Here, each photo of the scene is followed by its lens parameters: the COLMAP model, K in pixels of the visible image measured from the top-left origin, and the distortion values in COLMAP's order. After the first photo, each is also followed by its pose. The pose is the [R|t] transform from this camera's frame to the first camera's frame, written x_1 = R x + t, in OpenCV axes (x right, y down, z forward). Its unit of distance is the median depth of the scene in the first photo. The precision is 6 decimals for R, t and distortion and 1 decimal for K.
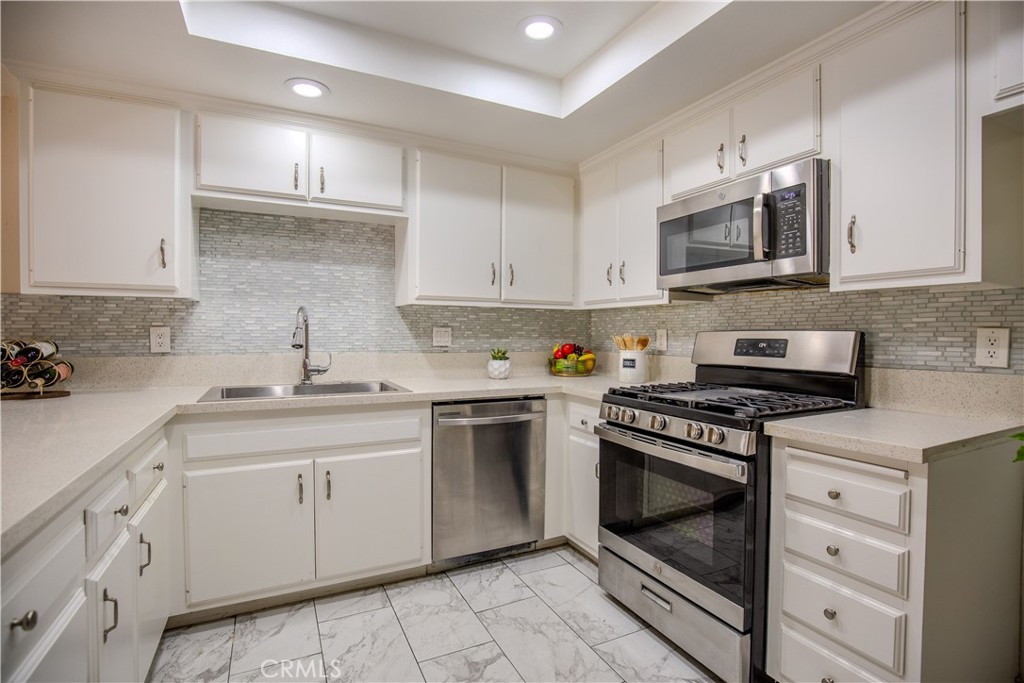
lens RADIAL K [[455.6, 0, 480.7], [0, 455.6, 341.1], [0, 0, 1]] dist [-0.023947, 0.000473]
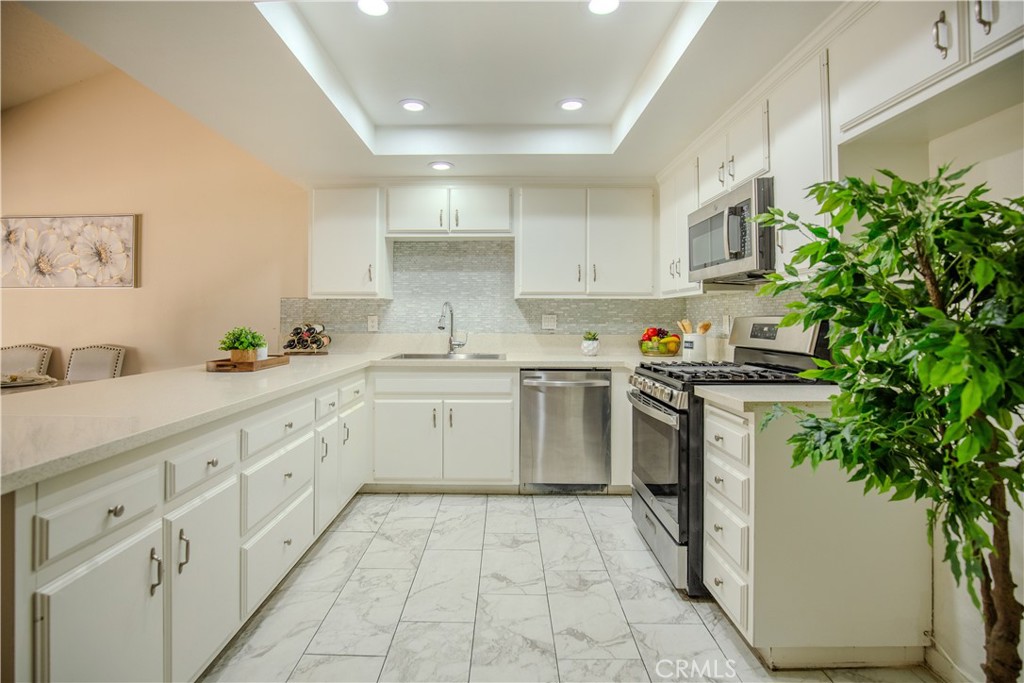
lens RADIAL K [[472.2, 0, 487.8], [0, 472.2, 309.4], [0, 0, 1]] dist [-0.015214, 0.001161]
pose [[0.884212, -0.012012, -0.466931, 0.488014], [-0.005750, 0.999314, -0.036595, 0.005902], [0.467050, 0.035043, 0.883536, -0.345597]]
